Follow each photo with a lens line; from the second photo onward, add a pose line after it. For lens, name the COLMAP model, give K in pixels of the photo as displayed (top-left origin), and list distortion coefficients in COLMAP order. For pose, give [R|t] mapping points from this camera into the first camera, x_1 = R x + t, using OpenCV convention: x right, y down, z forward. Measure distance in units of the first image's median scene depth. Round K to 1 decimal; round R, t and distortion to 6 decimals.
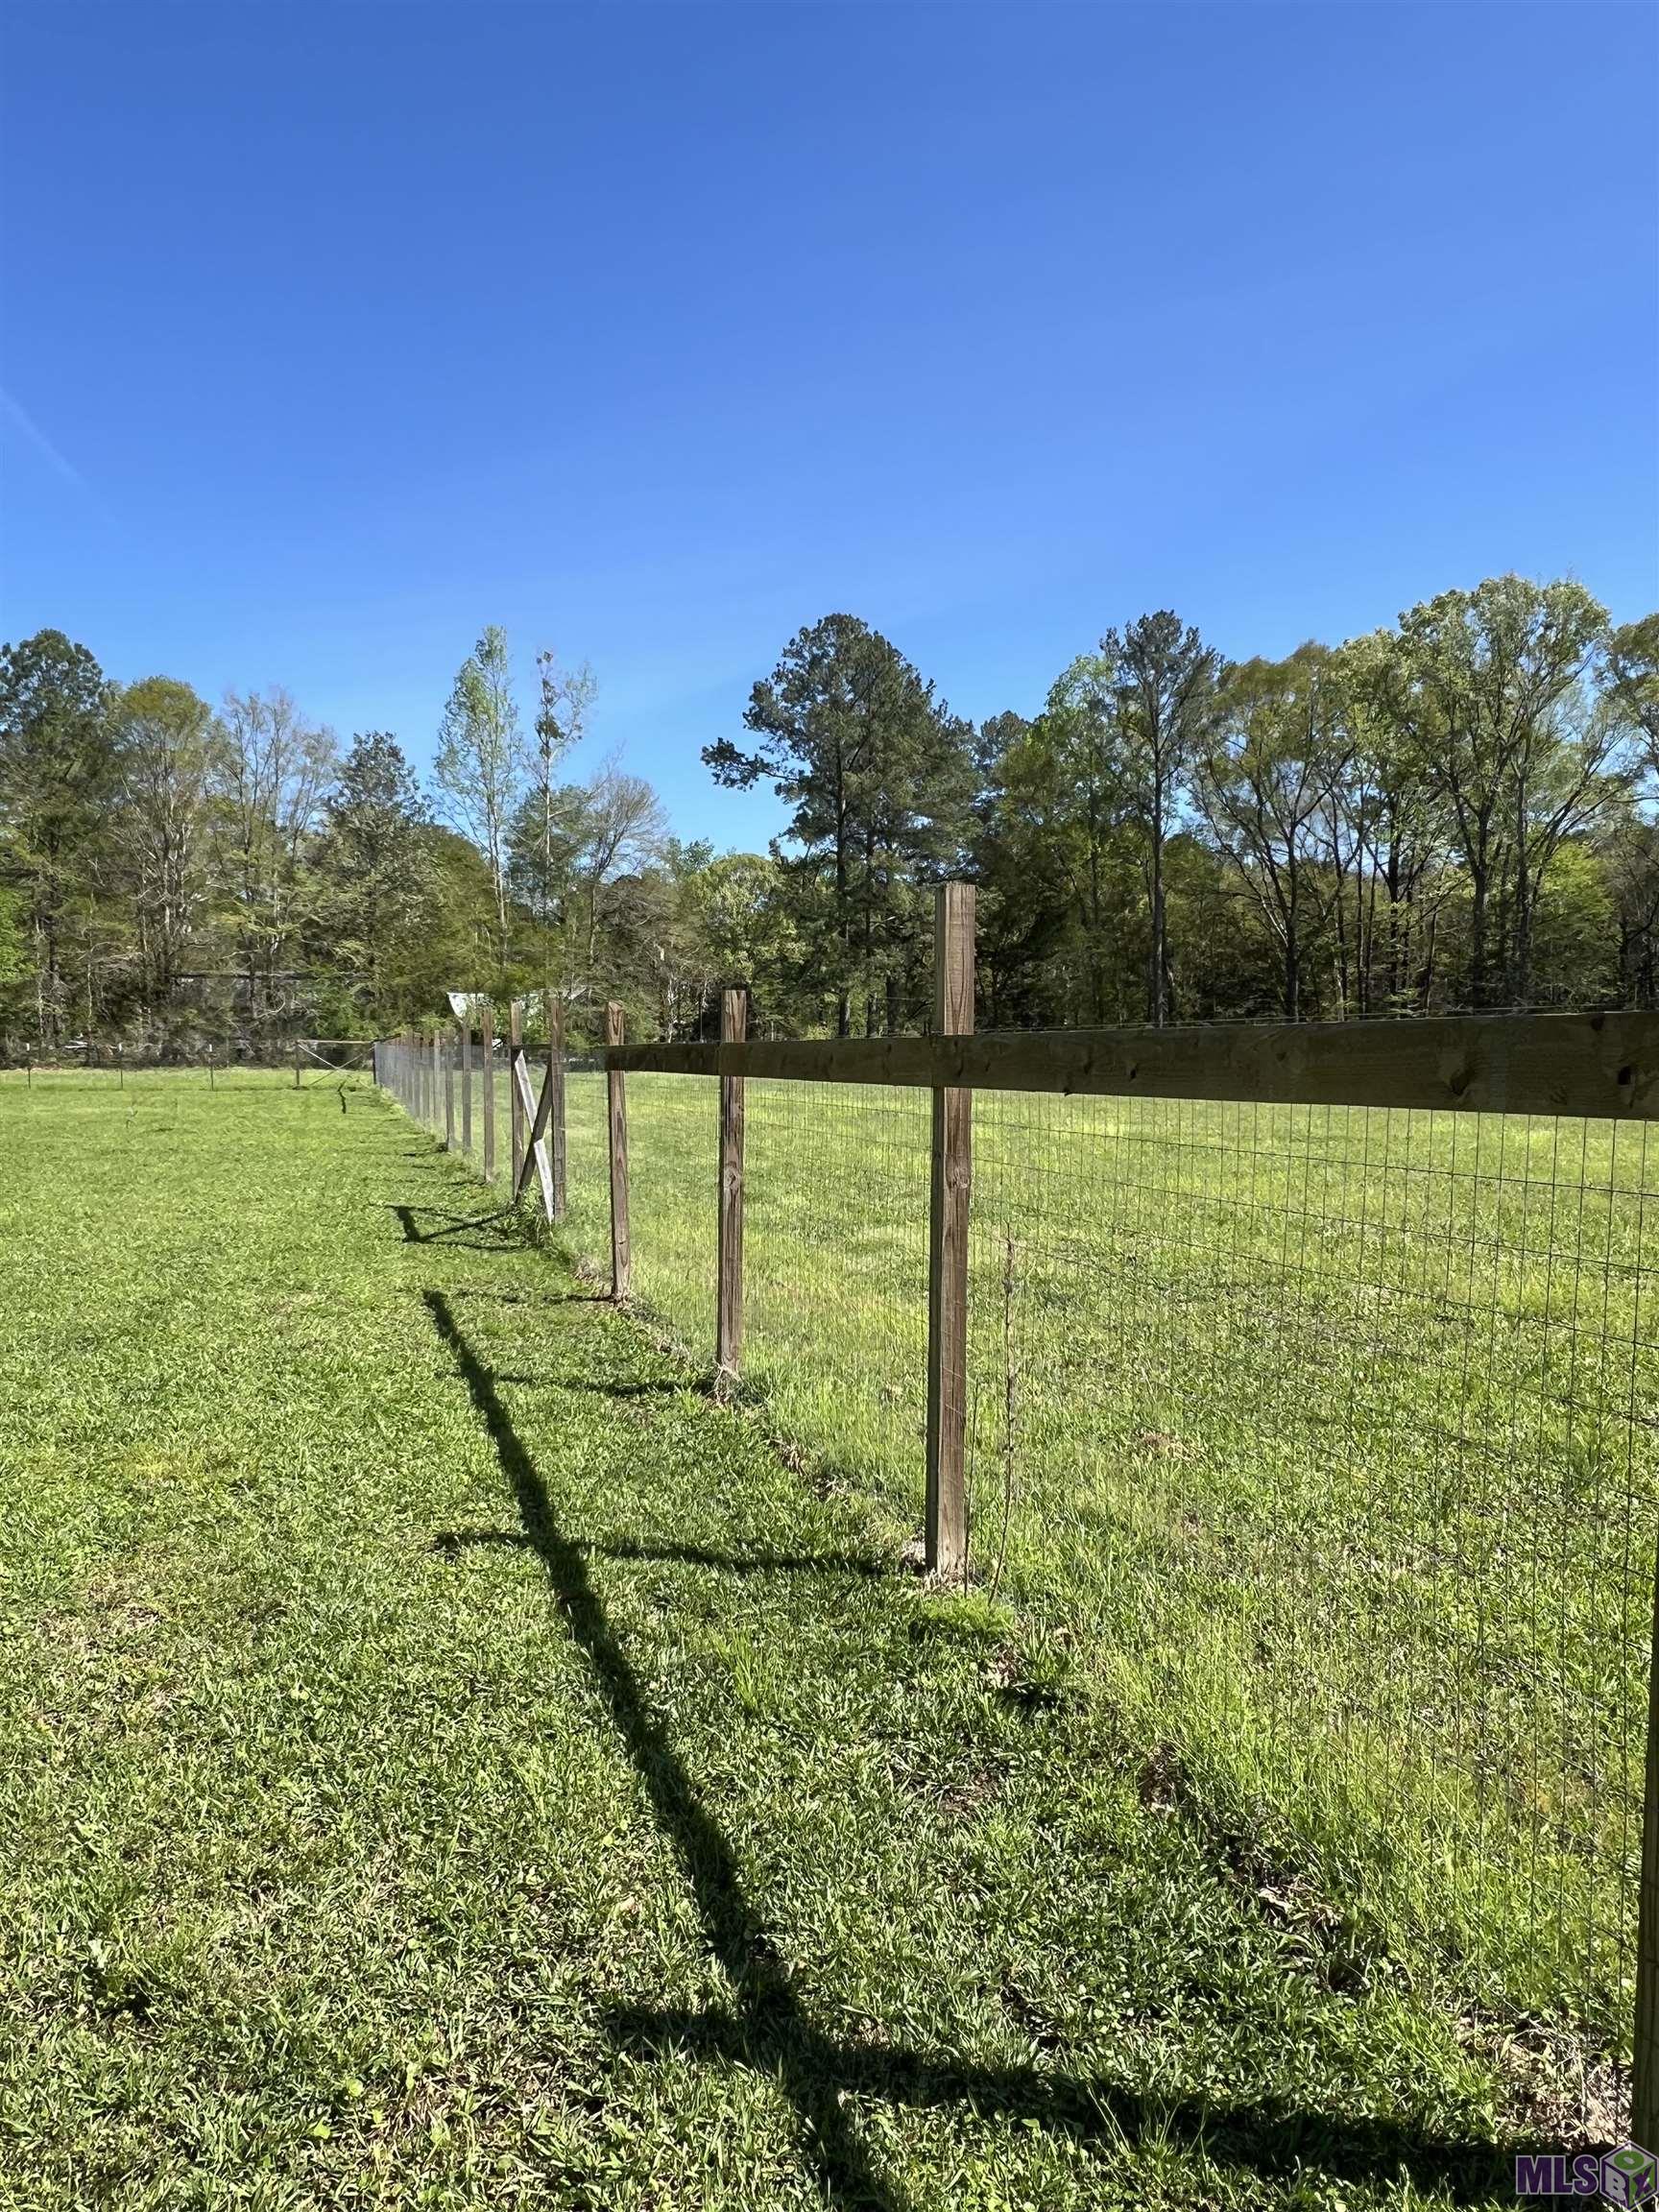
lens RADIAL K [[1451.1, 0, 829.5], [0, 1451.1, 1106.0], [0, 0, 1]] dist [0.004964, -0.000939]
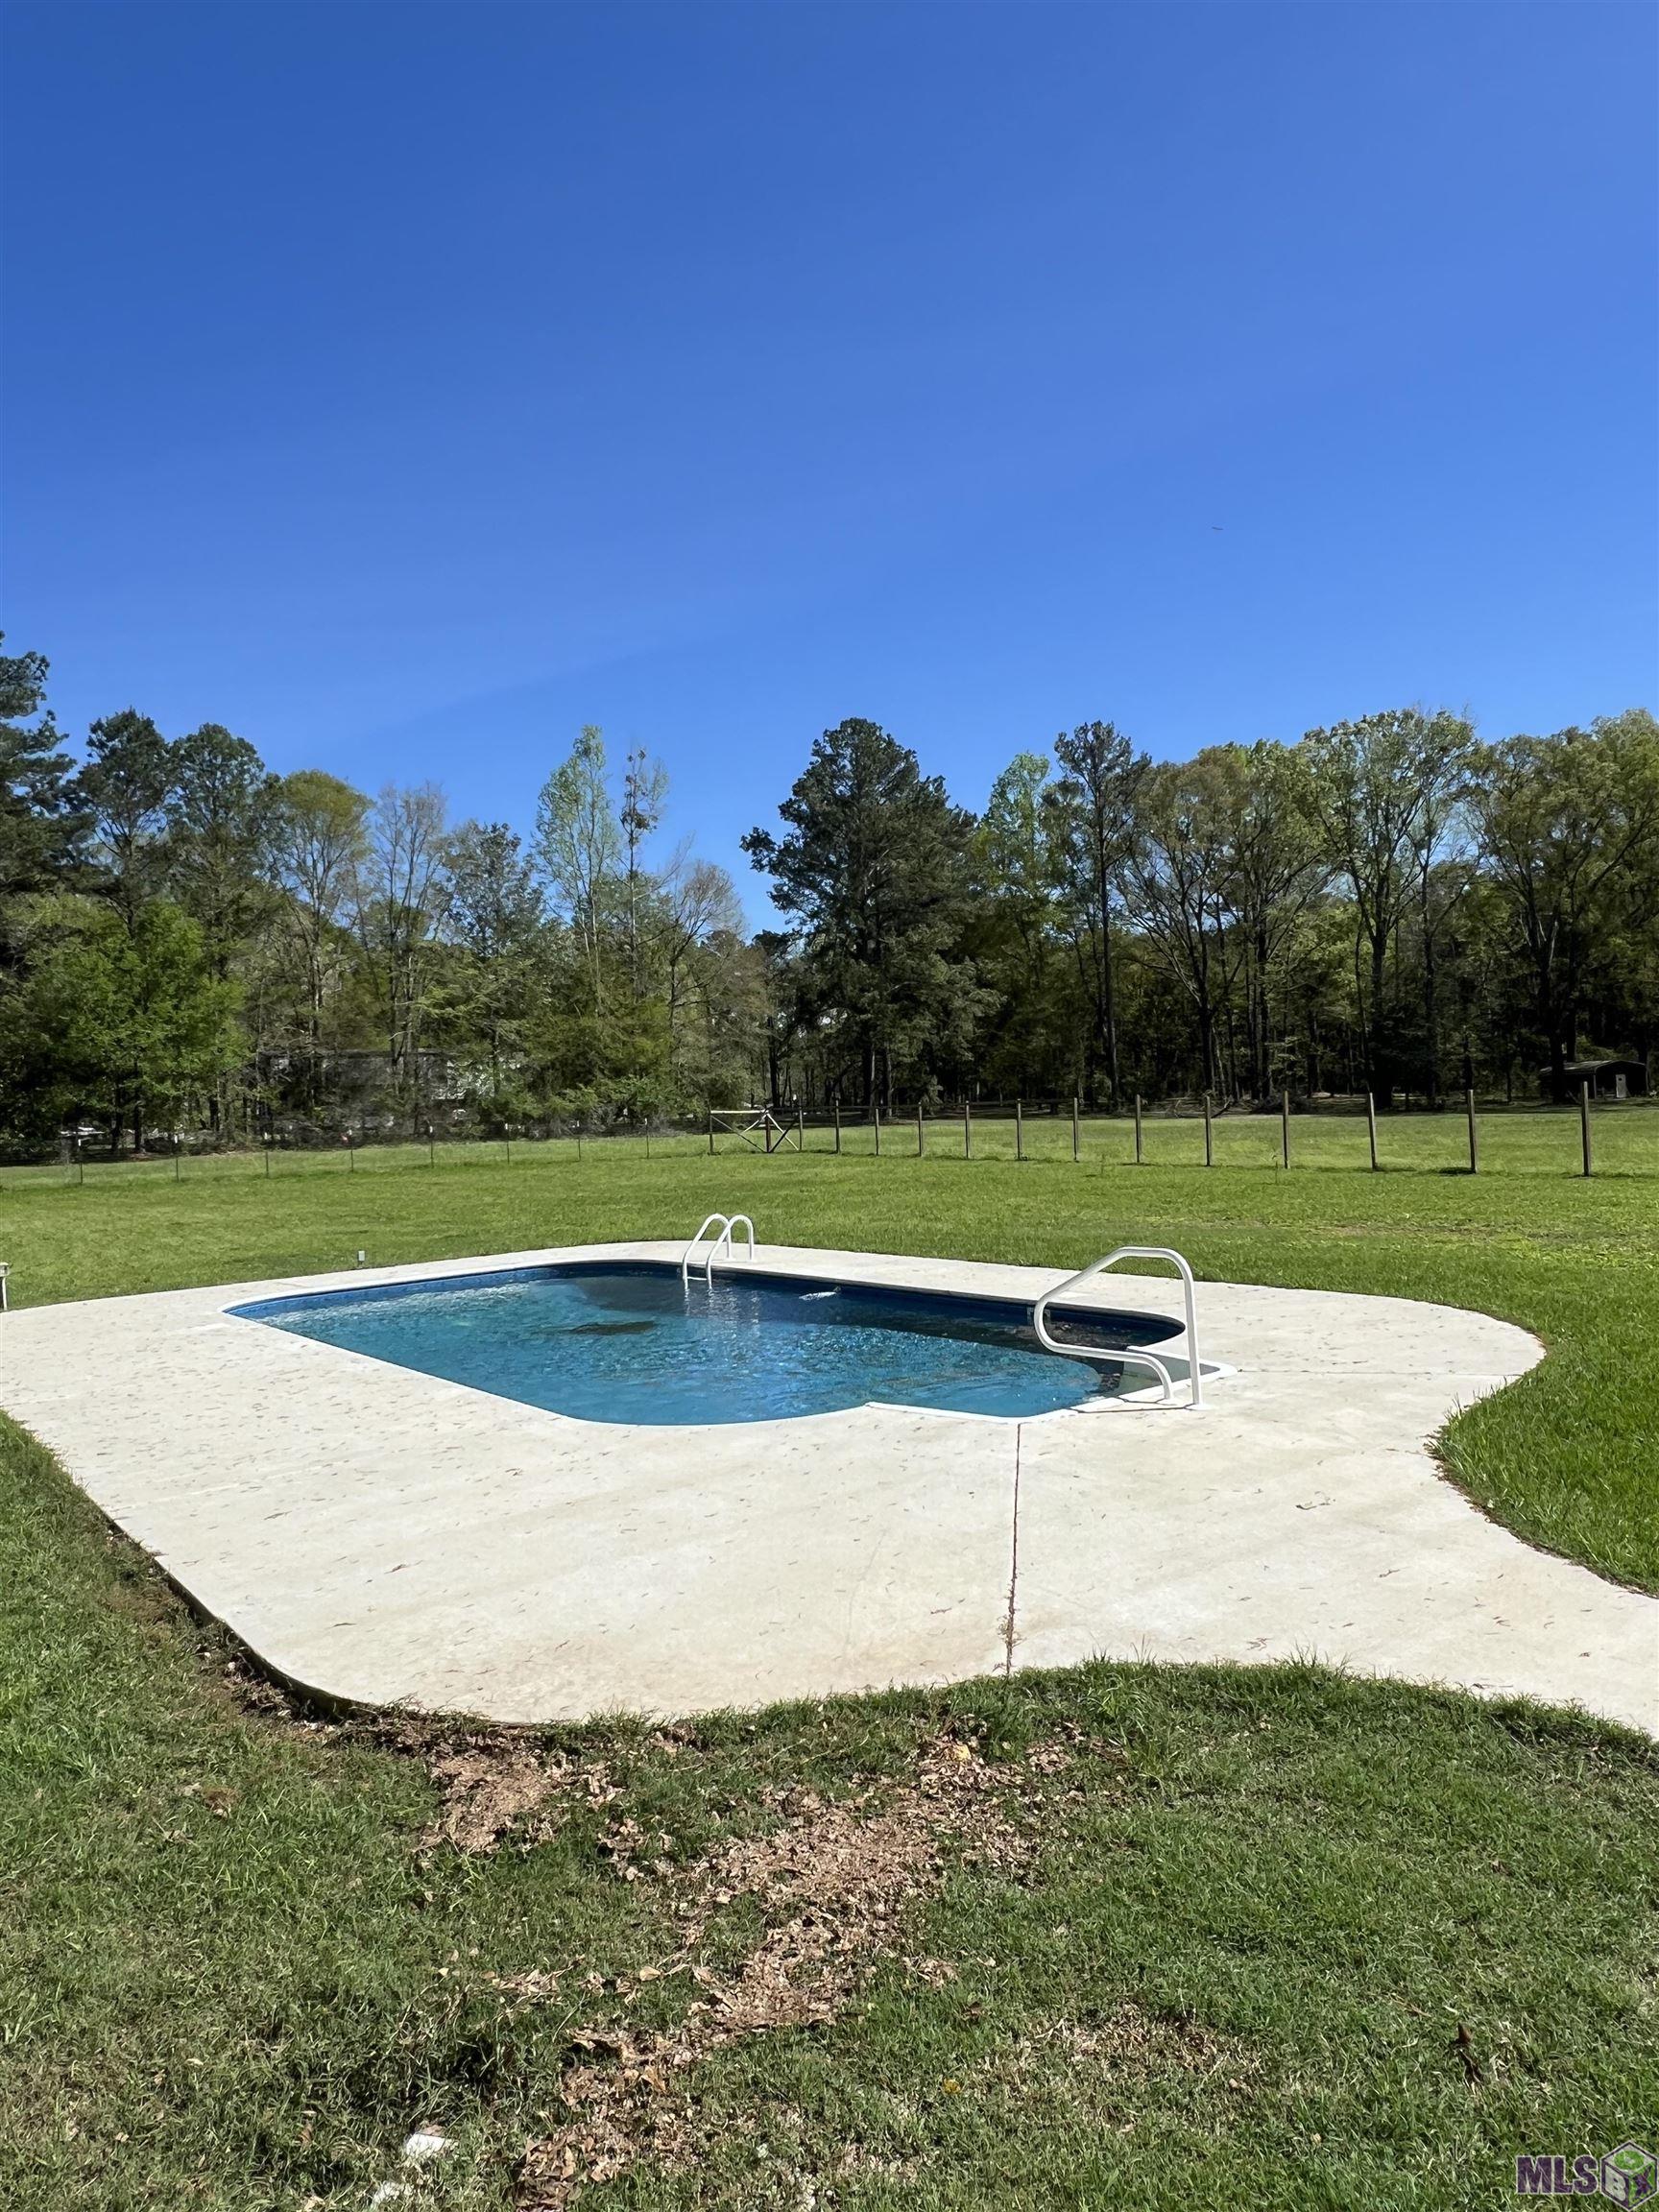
lens RADIAL K [[1451.1, 0, 829.5], [0, 1451.1, 1106.0], [0, 0, 1]] dist [0.004964, -0.000939]
pose [[0.967154, -0.040432, 0.250956, -0.307393], [0.050912, 0.998075, -0.035406, -0.001515], [-0.249041, 0.047020, 0.967351, -0.066324]]
